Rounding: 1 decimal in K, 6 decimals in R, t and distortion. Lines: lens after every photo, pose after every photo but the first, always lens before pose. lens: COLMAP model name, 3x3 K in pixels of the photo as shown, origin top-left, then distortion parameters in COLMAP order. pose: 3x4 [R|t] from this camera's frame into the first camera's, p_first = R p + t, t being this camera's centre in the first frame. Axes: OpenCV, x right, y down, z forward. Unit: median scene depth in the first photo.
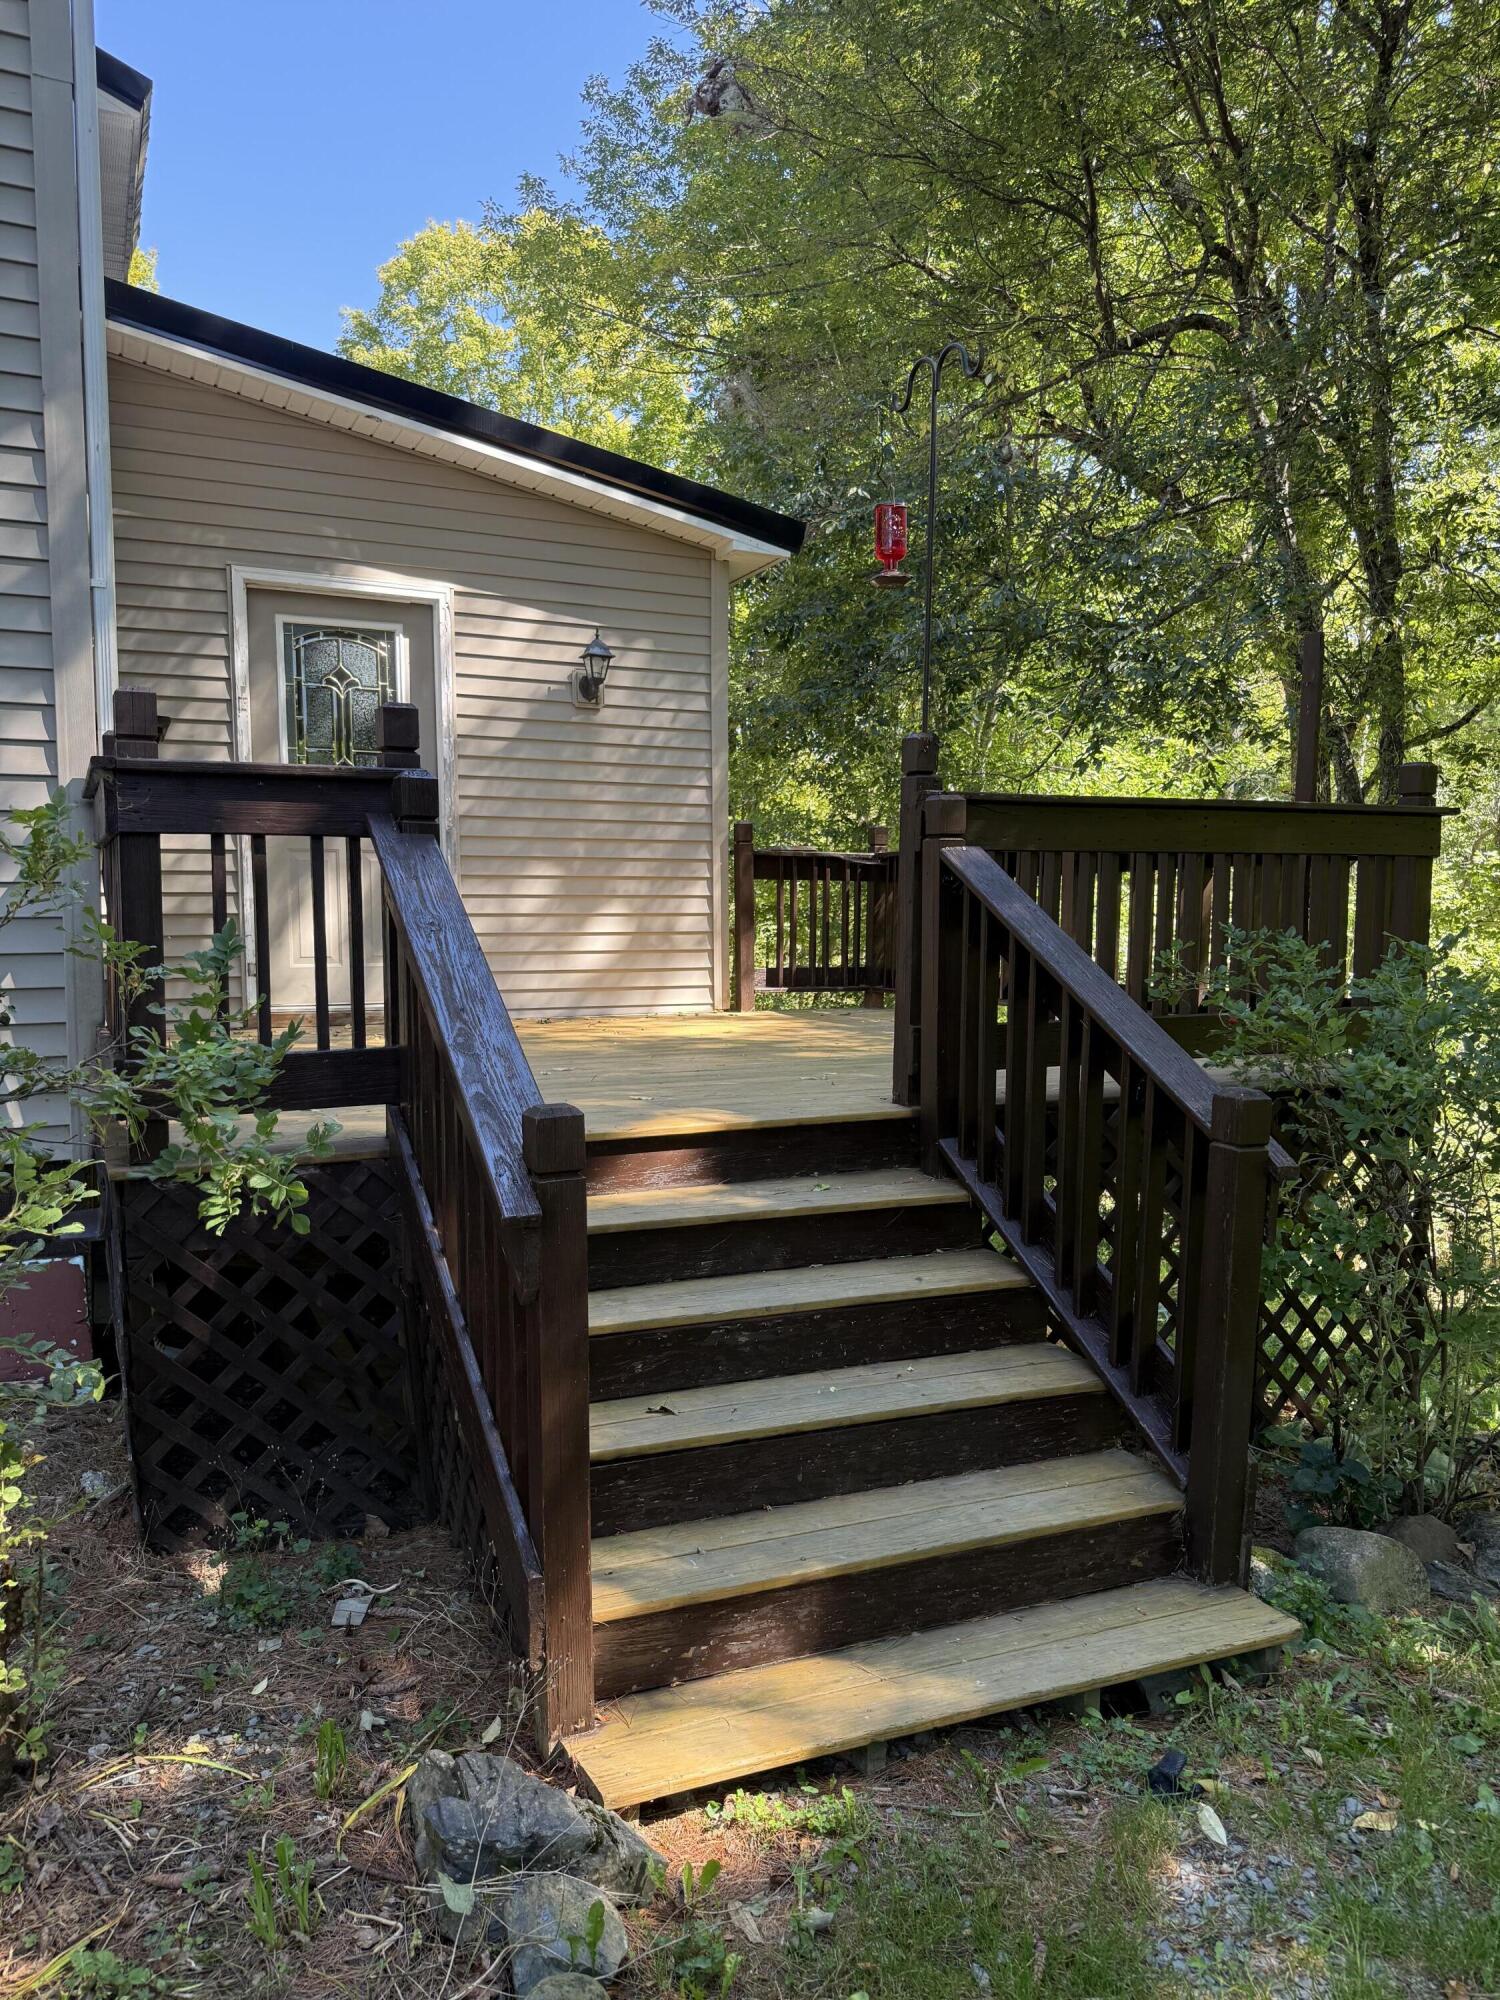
lens RADIAL K [[1410.0, 0, 745.8], [0, 1410.0, 998.3], [0, 0, 1]] dist [0.032145, -0.015561]
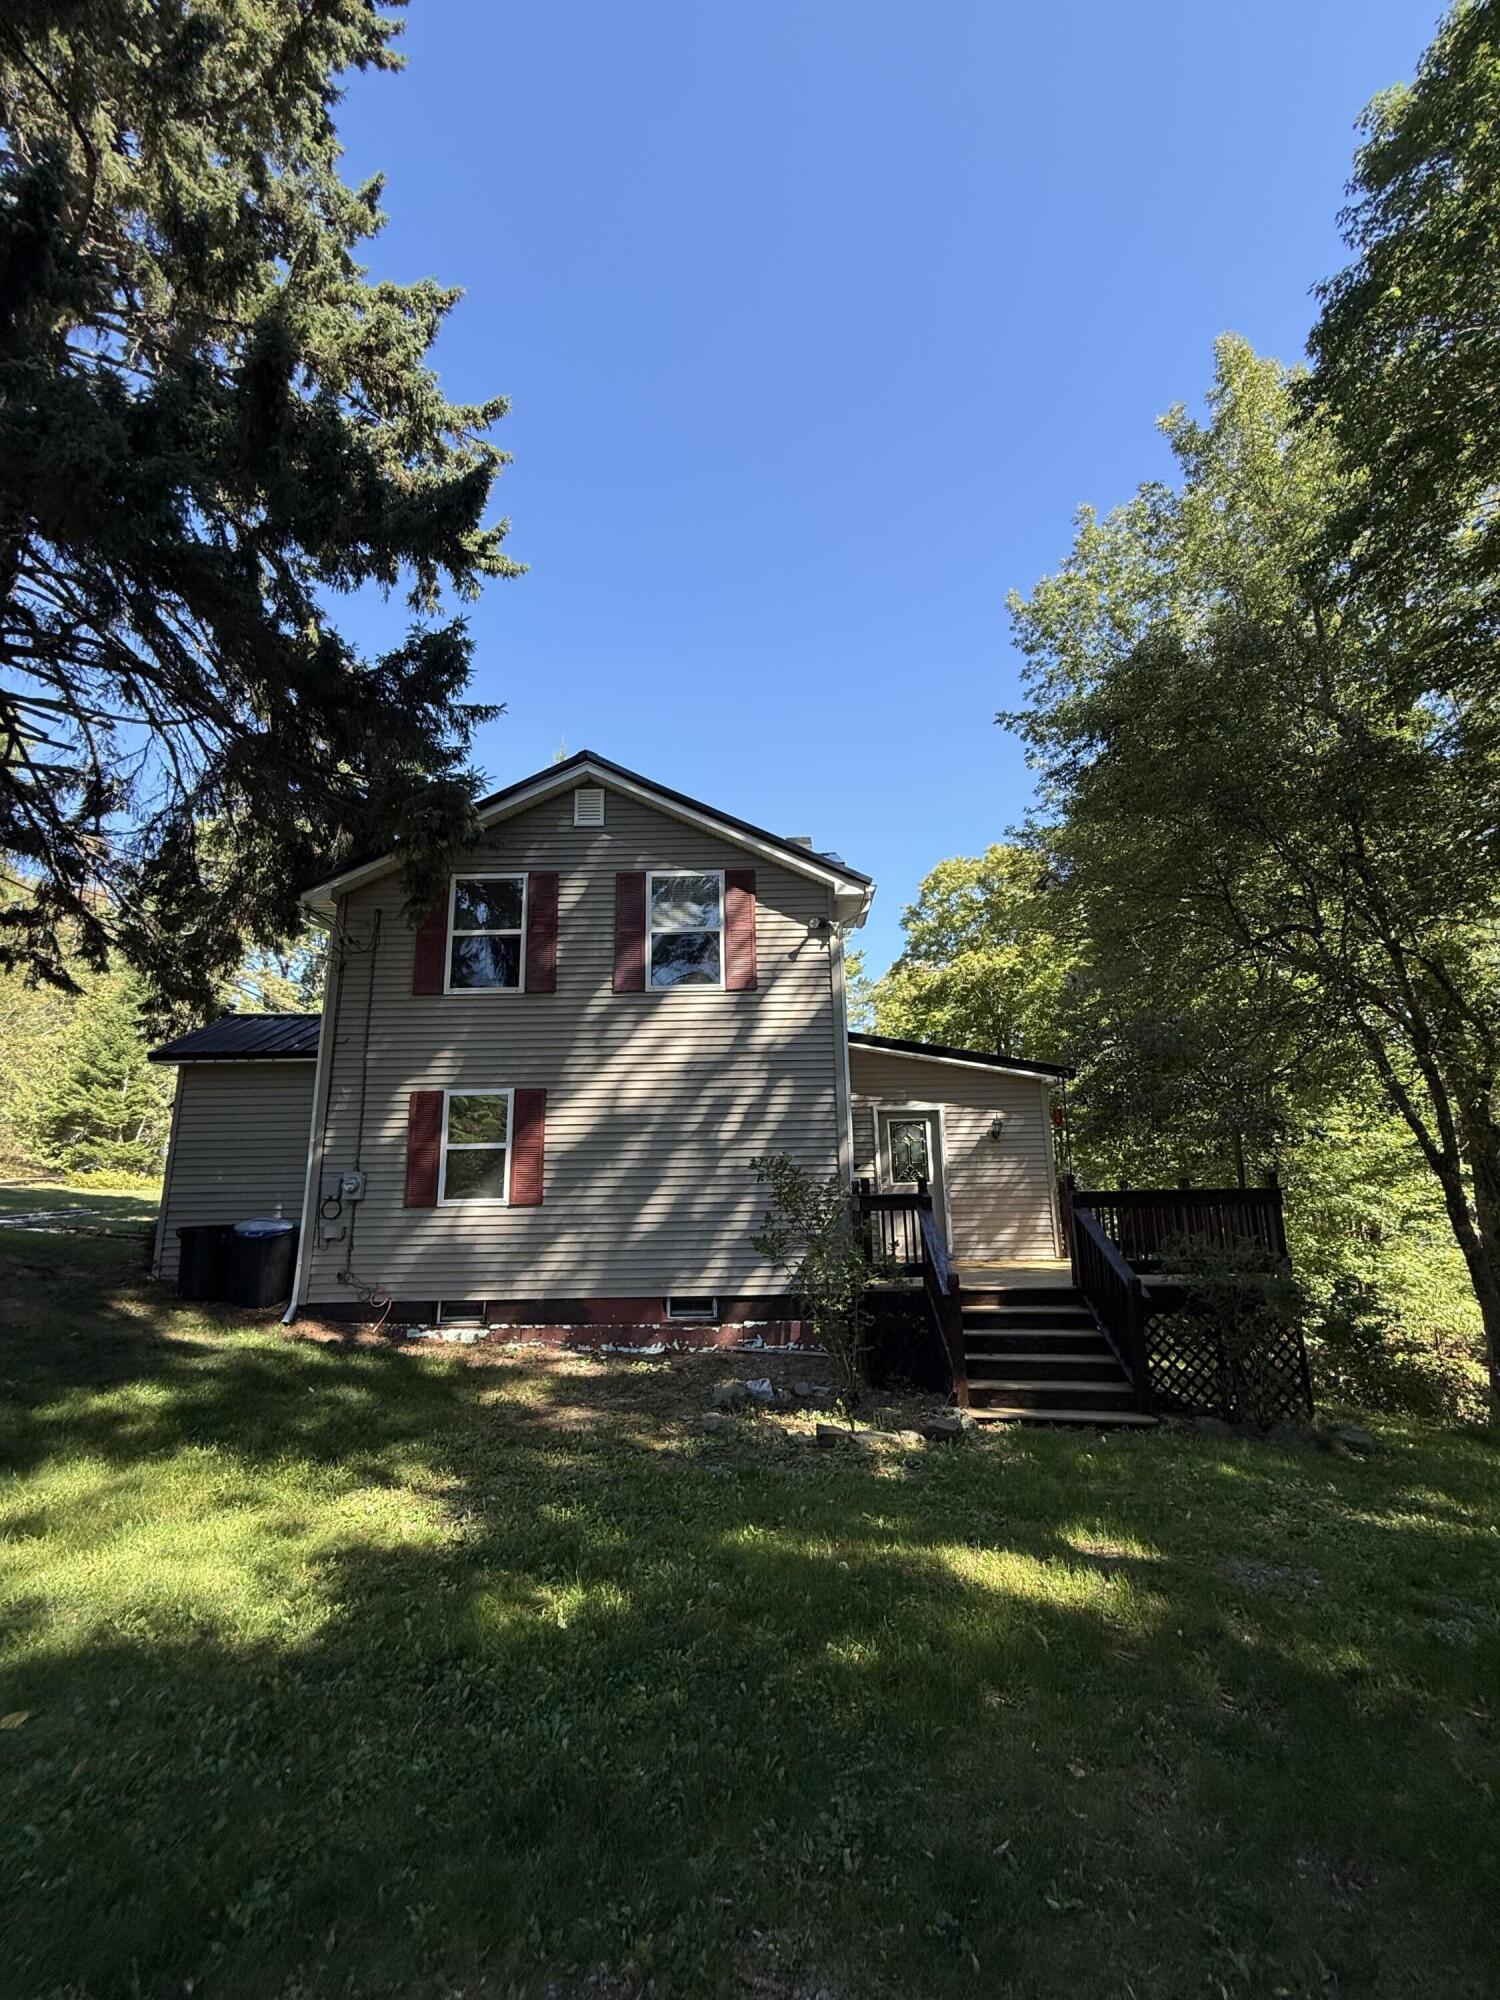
lens RADIAL K [[873.2, 0, 744.3], [0, 873.2, 1004.3], [0, 0, 1]] dist [0.002467, 0.000057]
pose [[0.895471, -0.103869, -0.432831, 0.224301], [-0.017135, 0.963628, -0.266698, -0.002842], [0.444789, 0.246237, 0.861121, -0.785638]]
